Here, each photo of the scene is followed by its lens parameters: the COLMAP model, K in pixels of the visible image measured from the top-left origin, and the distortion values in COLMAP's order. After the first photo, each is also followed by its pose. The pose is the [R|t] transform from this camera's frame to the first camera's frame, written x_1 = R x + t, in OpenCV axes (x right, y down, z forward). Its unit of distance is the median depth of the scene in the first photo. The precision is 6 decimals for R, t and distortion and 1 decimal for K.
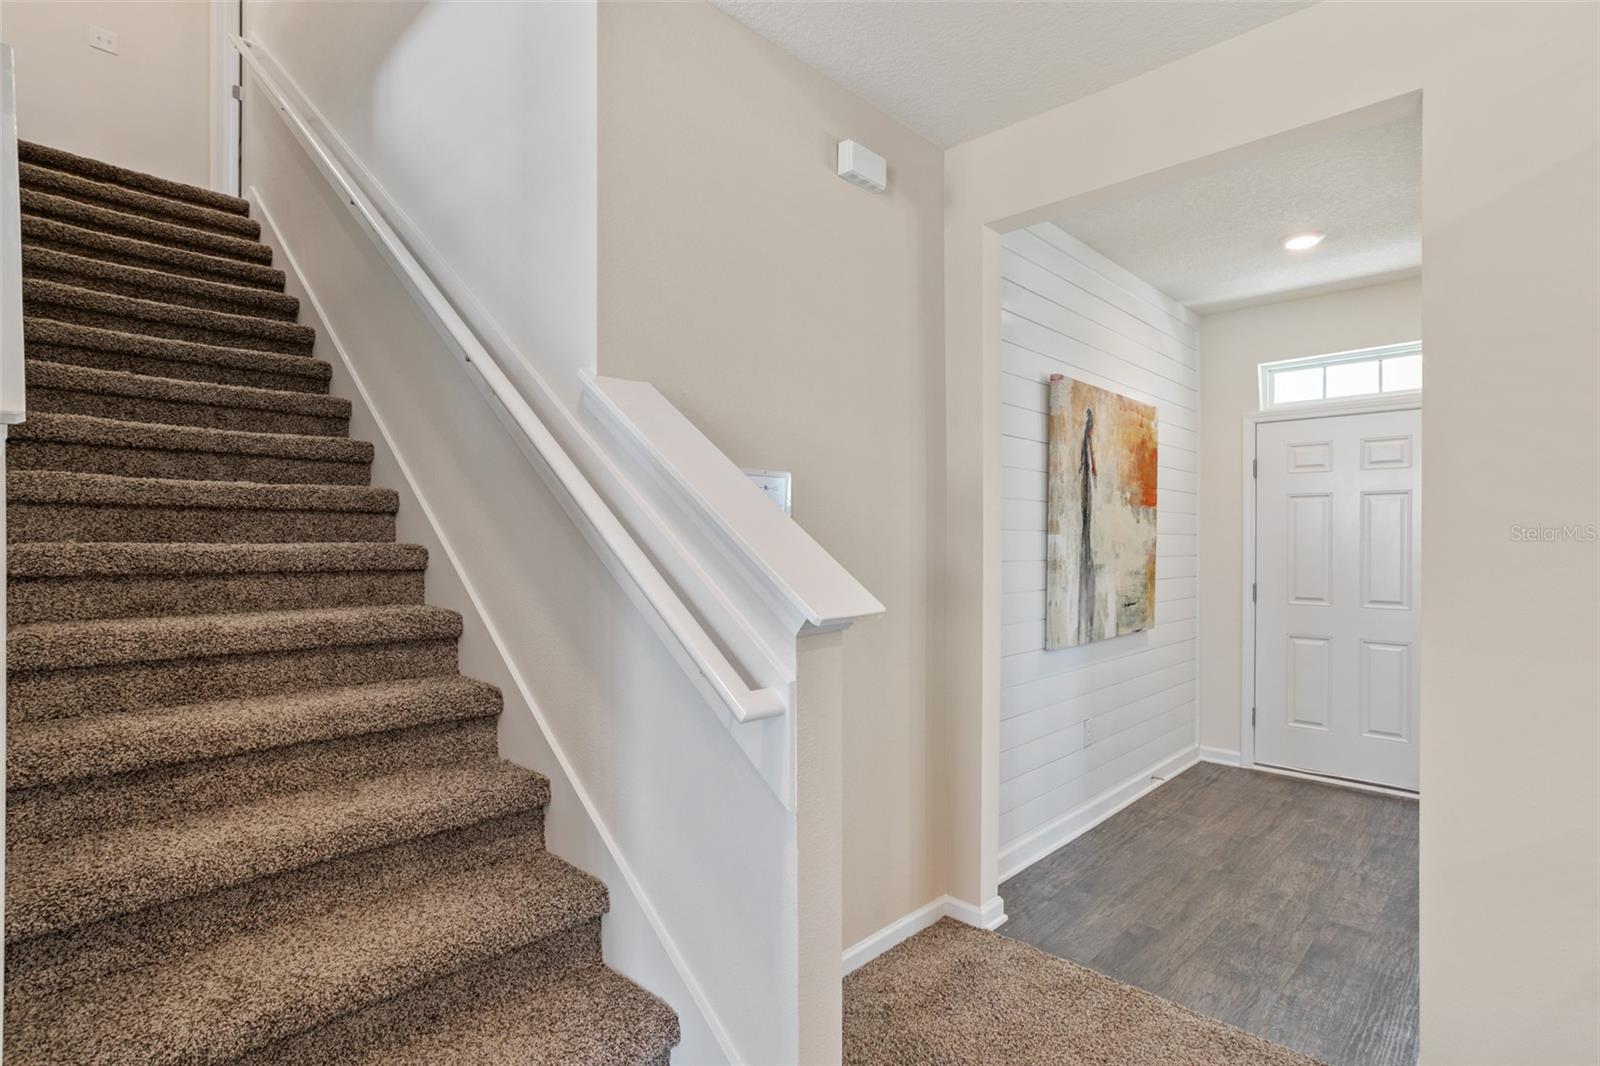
lens RADIAL K [[785.6, 0, 802.8], [0, 785.6, 545.5], [0, 0, 1]] dist [-0.002947, 0.002321]
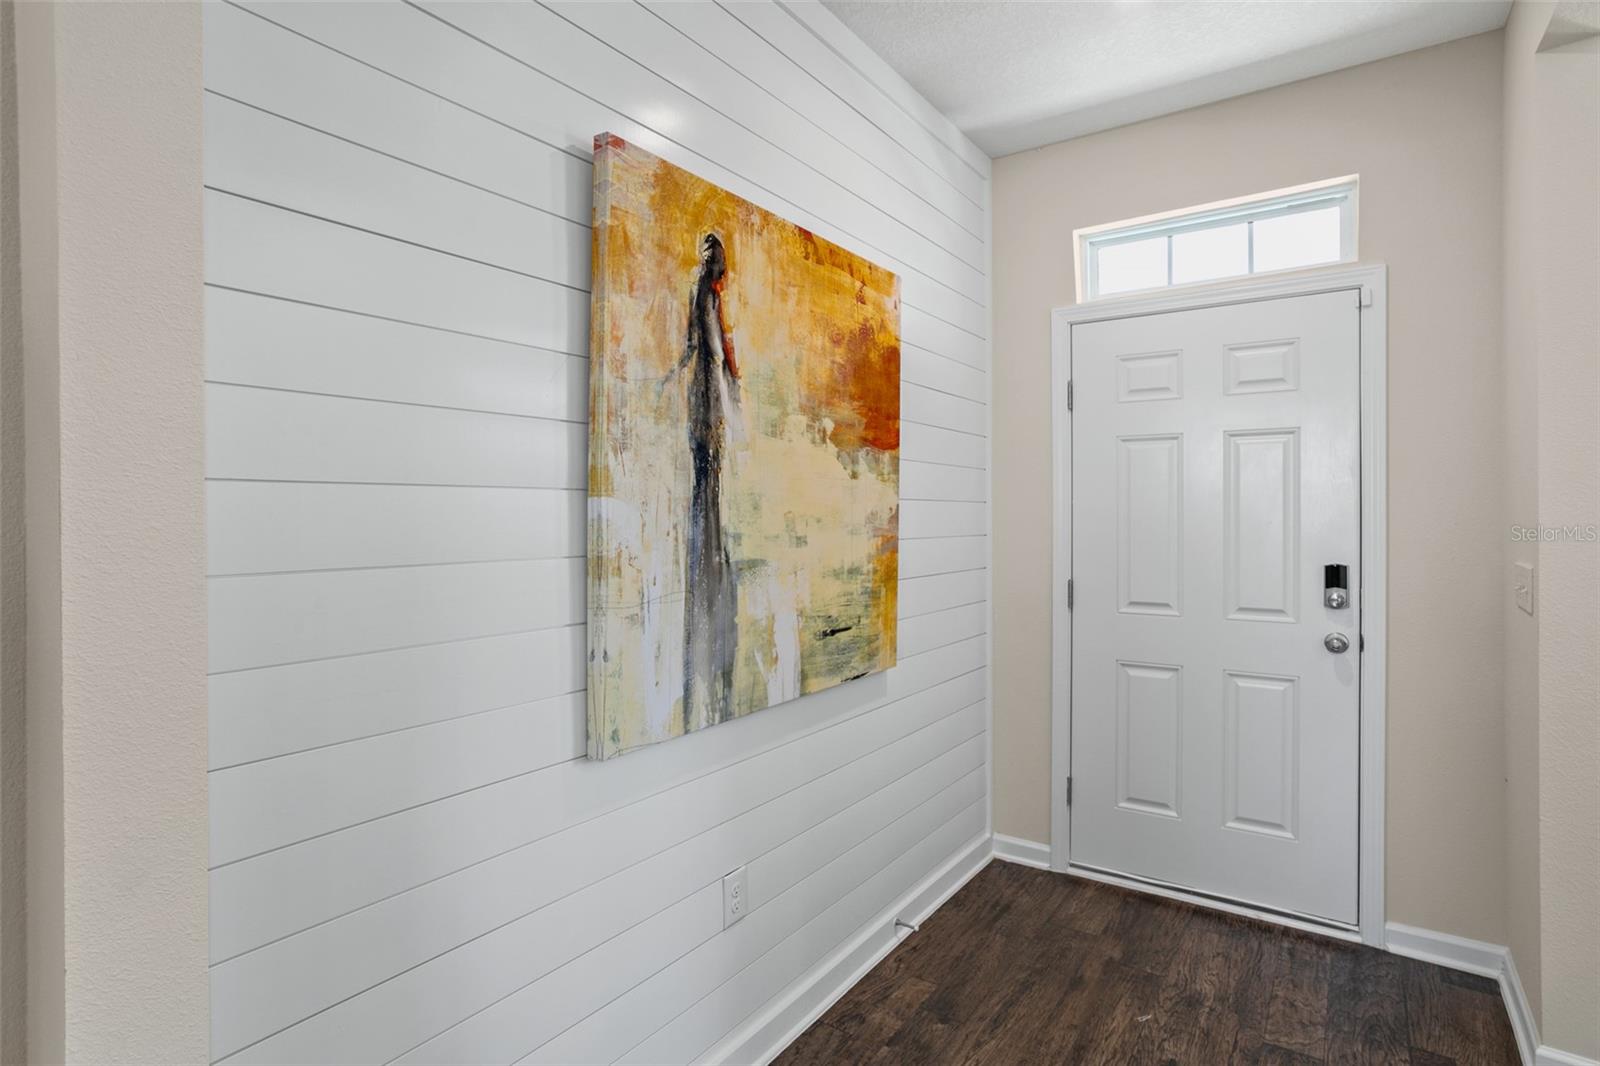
lens RADIAL K [[833.4, 0, 797.1], [0, 833.4, 517.7], [0, 0, 1]] dist [-0.020619, 0.001386]
pose [[0.987899, -0.003290, 0.155062, 0.303407], [0.003318, 0.999994, 0.000081, -0.001981], [-0.155062, 0.000435, 0.987905, 0.445971]]
